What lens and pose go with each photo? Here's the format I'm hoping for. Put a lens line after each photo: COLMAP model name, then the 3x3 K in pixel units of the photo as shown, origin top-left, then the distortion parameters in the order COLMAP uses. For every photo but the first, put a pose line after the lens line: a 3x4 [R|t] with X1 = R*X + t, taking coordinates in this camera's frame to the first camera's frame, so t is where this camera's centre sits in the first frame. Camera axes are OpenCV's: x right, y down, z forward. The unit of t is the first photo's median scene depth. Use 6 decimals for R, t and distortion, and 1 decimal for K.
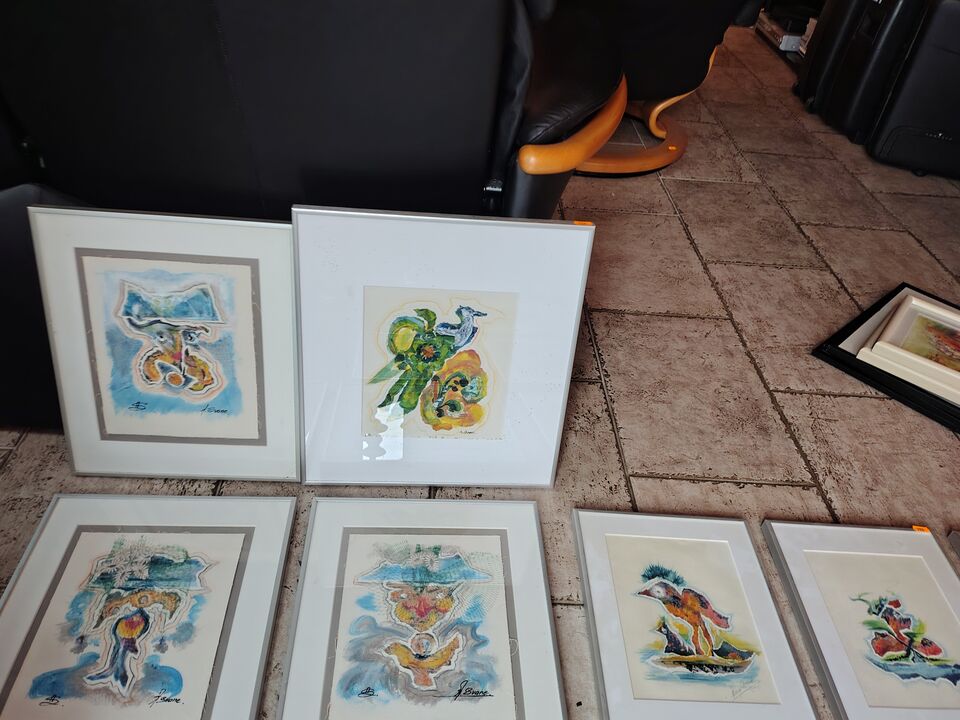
lens RADIAL K [[740.3, 0, 476.1], [0, 740.3, 352.6], [0, 0, 1]] dist [0.059390, -0.078303]
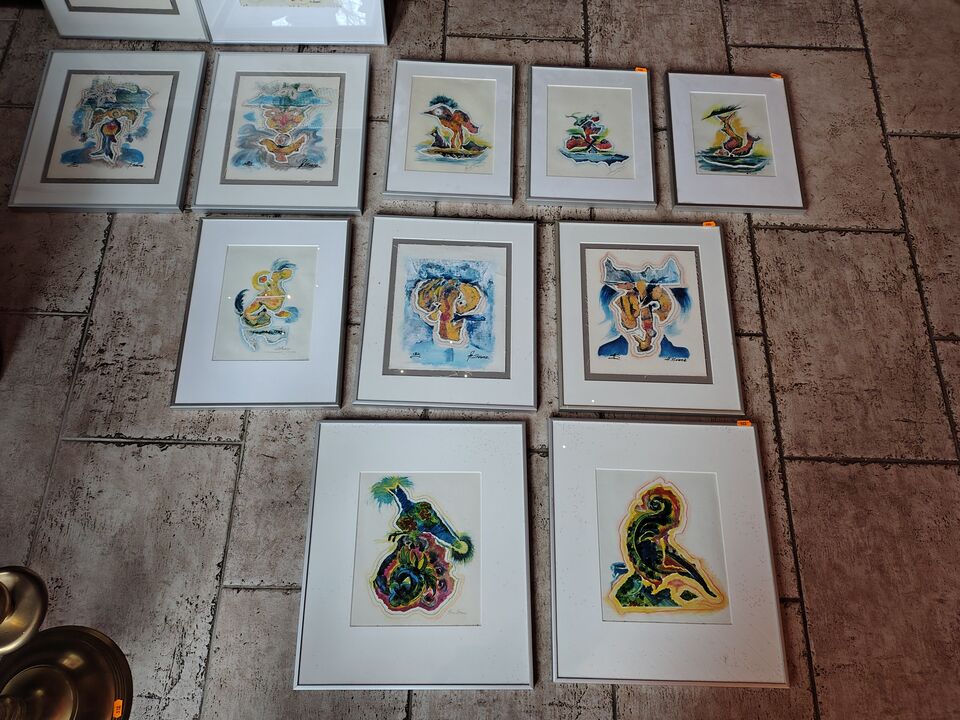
lens RADIAL K [[740.3, 0, 474.1], [0, 740.3, 362.5], [0, 0, 1]] dist [0.059390, -0.078303]
pose [[0.996646, 0.017221, -0.079998, 0.444231], [0.025432, 0.864006, 0.502839, -0.007004], [0.077778, -0.503187, 0.860671, -0.583310]]
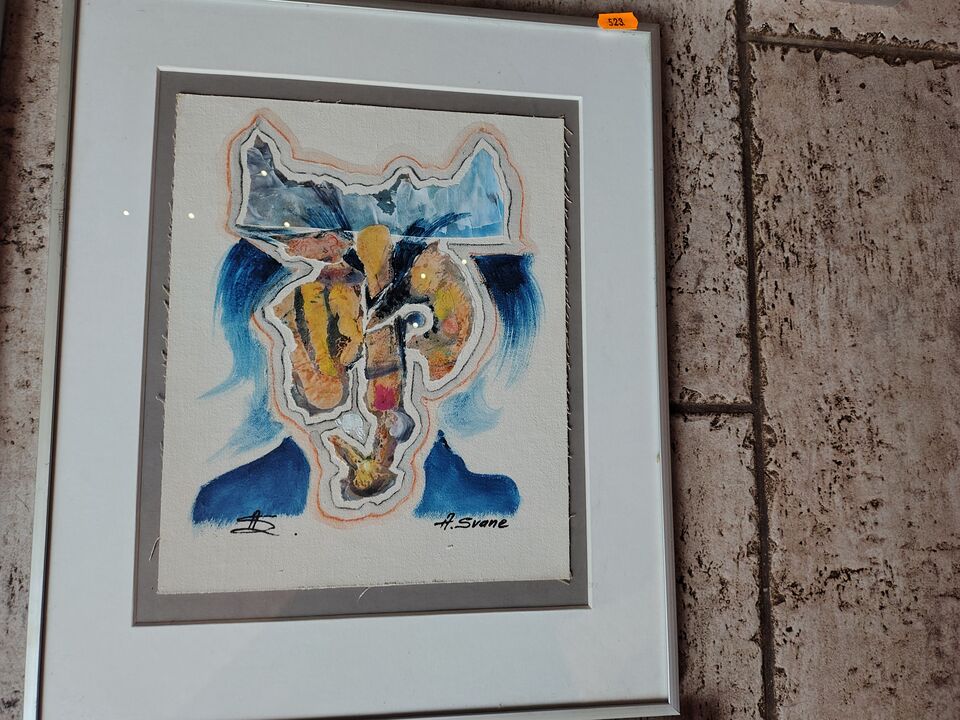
lens RADIAL K [[740.3, 0, 480.9], [0, 740.3, 354.4], [0, 0, 1]] dist [0.059390, -0.078303]
pose [[0.997281, 0.031118, 0.066794, 0.673606], [-0.069596, 0.695583, 0.715067, 0.326605], [-0.024209, -0.717771, 0.695858, 0.384878]]
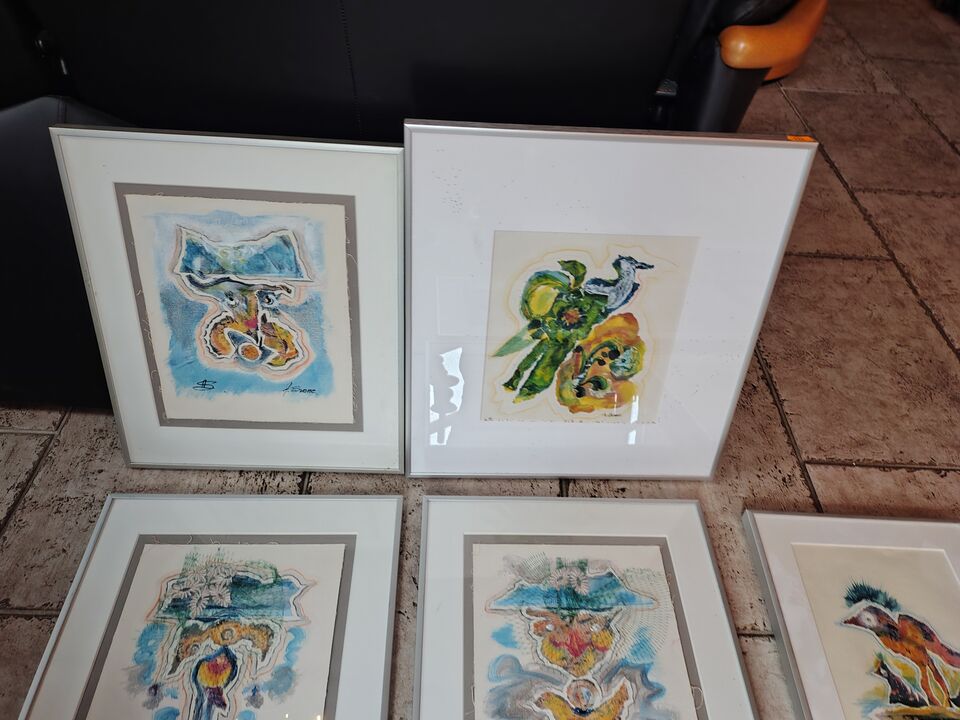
lens RADIAL K [[740.3, 0, 485.8], [0, 740.3, 365.9], [0, 0, 1]] dist [0.059390, -0.078303]
pose [[0.999448, -0.004409, -0.032921, -0.129750], [0.007934, 0.994150, 0.107716, -0.033195], [0.032253, -0.107918, 0.993636, 0.227380]]
